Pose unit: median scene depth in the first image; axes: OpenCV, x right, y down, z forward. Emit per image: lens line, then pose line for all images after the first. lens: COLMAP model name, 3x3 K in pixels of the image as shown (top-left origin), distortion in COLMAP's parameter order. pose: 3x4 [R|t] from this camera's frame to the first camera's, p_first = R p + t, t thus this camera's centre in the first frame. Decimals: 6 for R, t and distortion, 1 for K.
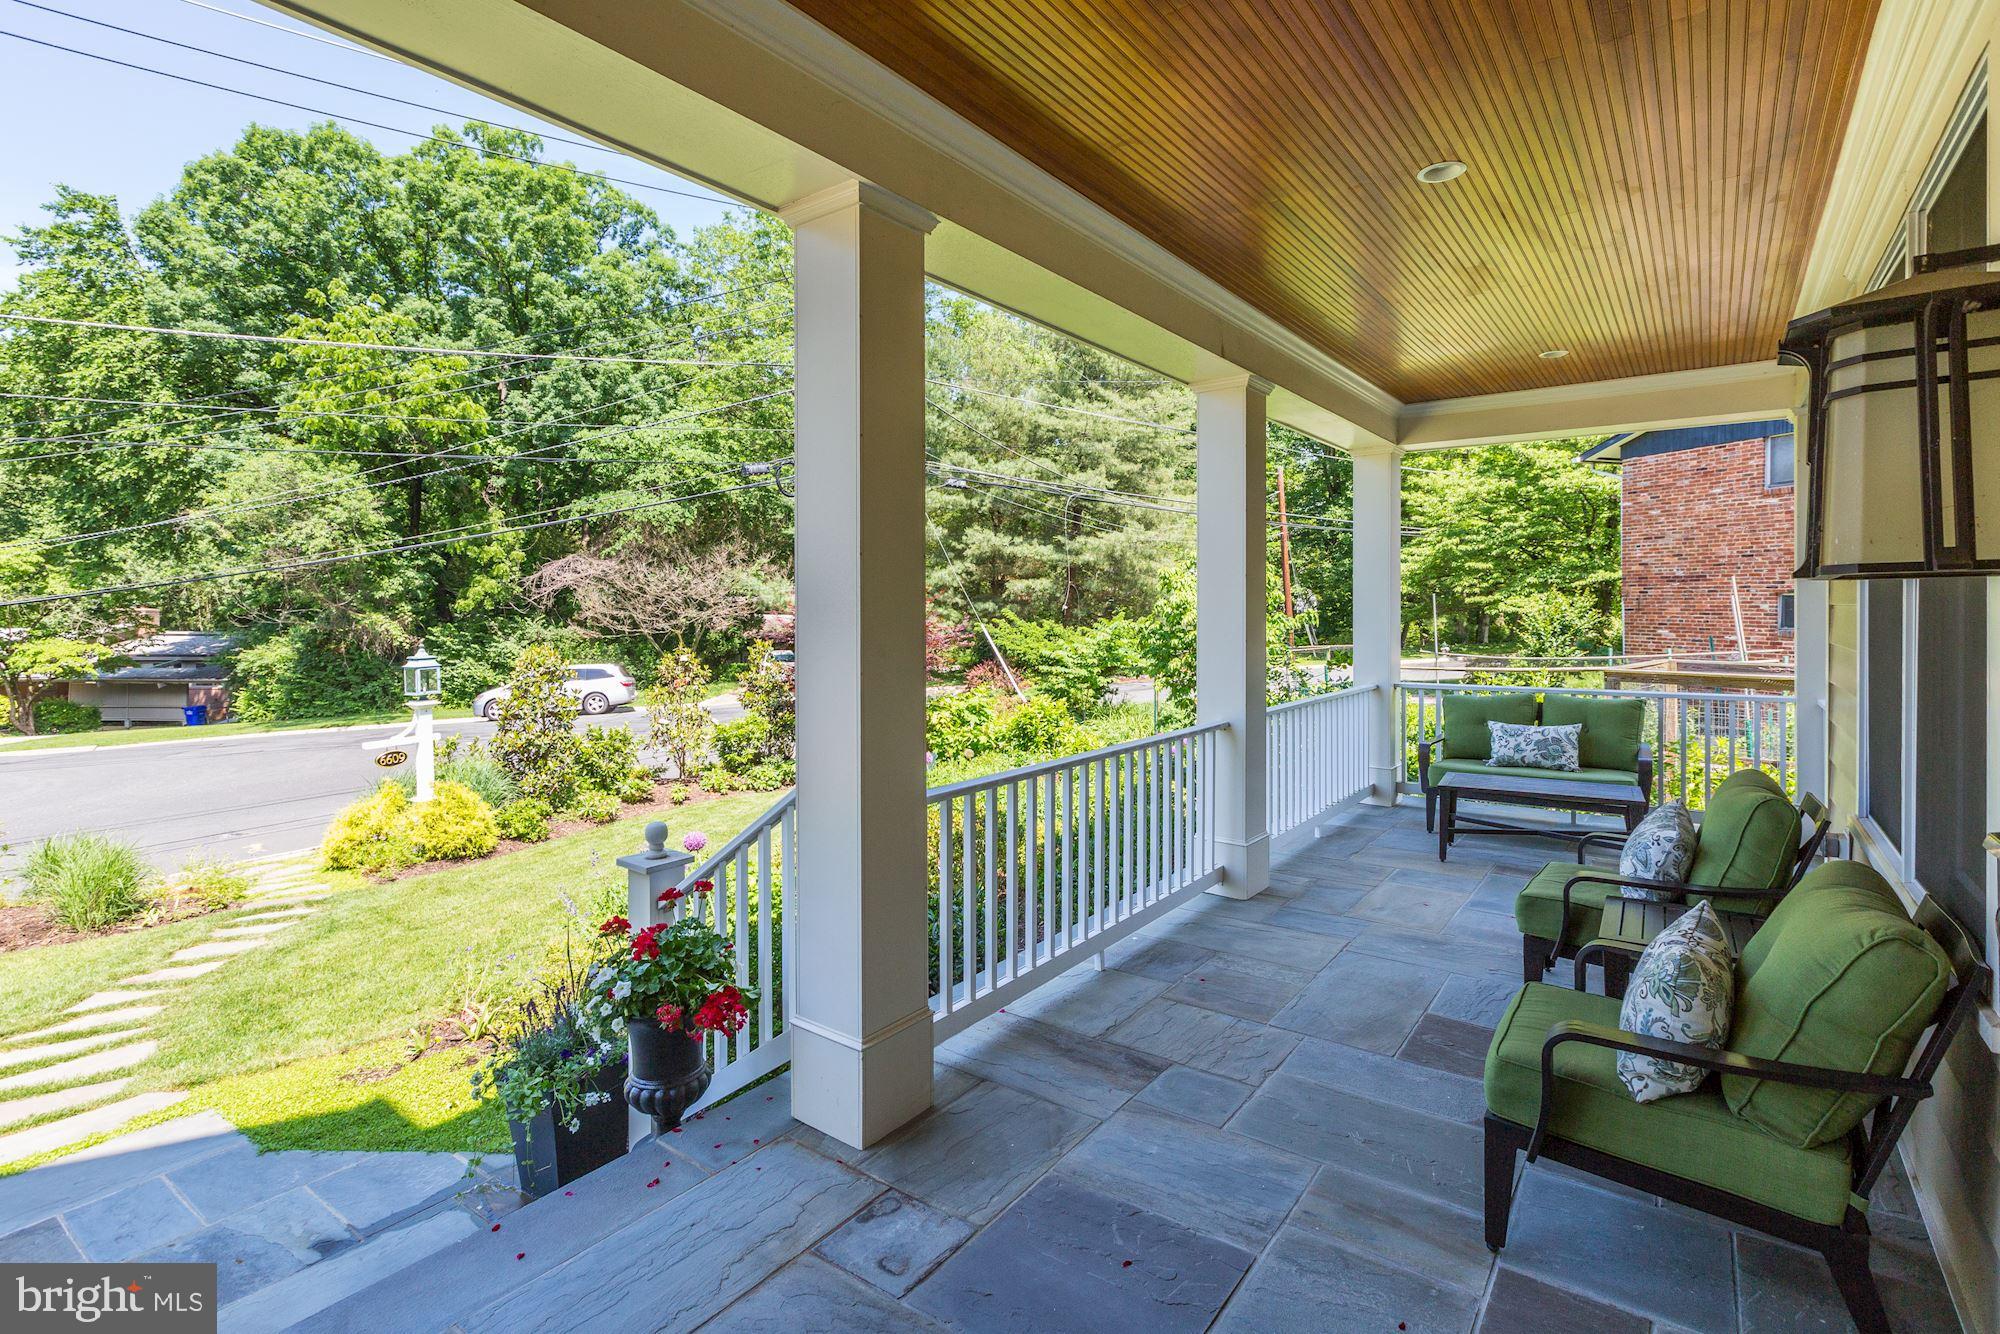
lens RADIAL K [[927.5, 0, 994.9], [0, 927.5, 609.1], [0, 0, 1]] dist [0.001190, -0.000342]
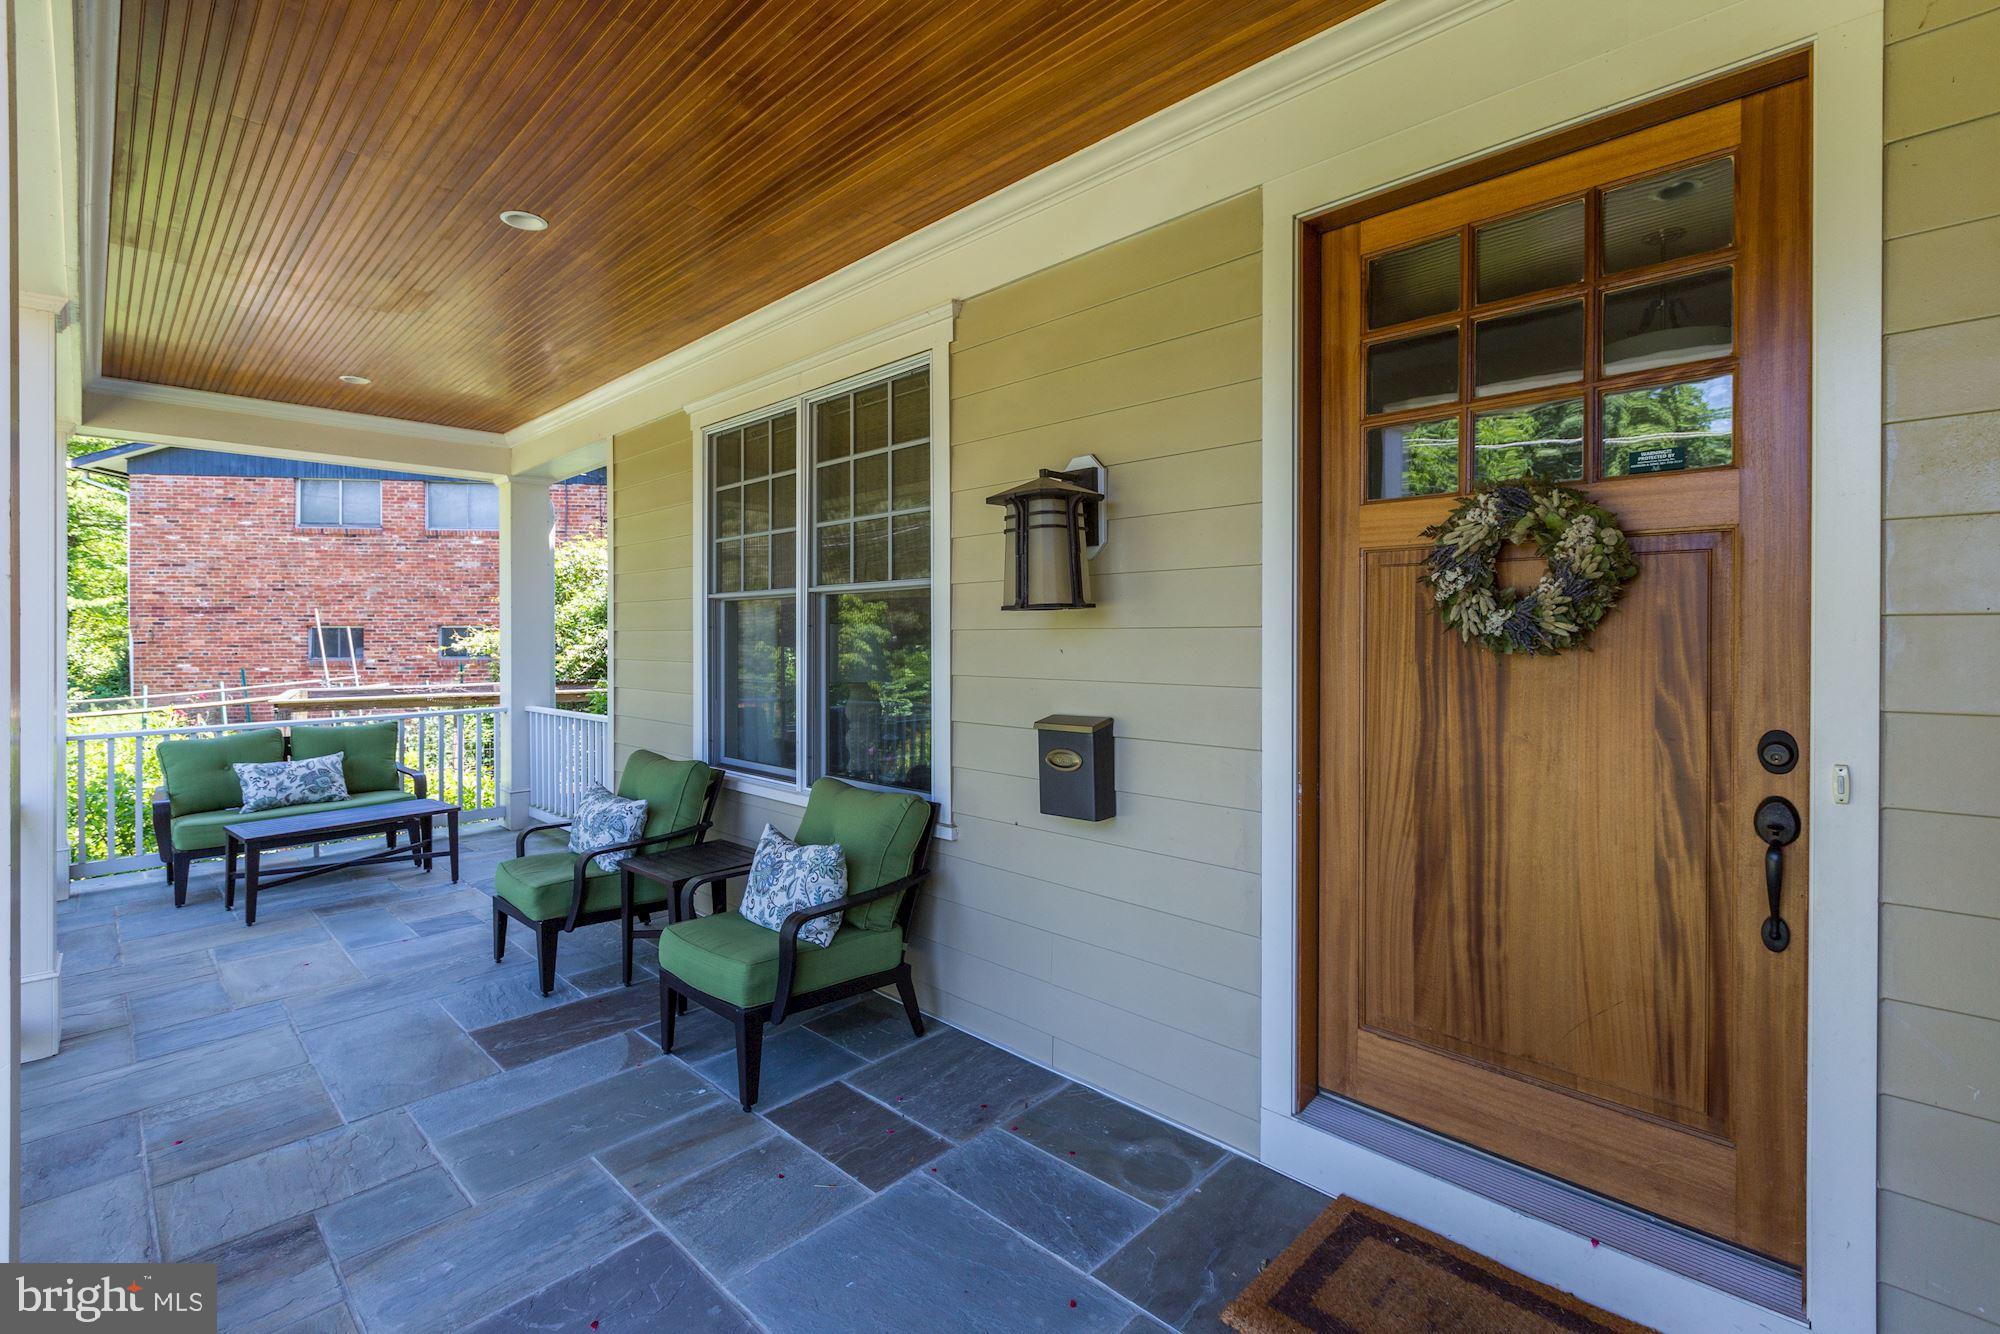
lens RADIAL K [[927.5, 0, 994.6], [0, 927.5, 635.0], [0, 0, 1]] dist [0.001190, -0.000342]
pose [[0.127664, 0.001407, 0.991817, -0.269782], [0.008376, 0.999962, -0.002496, 0.006020], [-0.991782, 0.008626, 0.127647, 0.174835]]
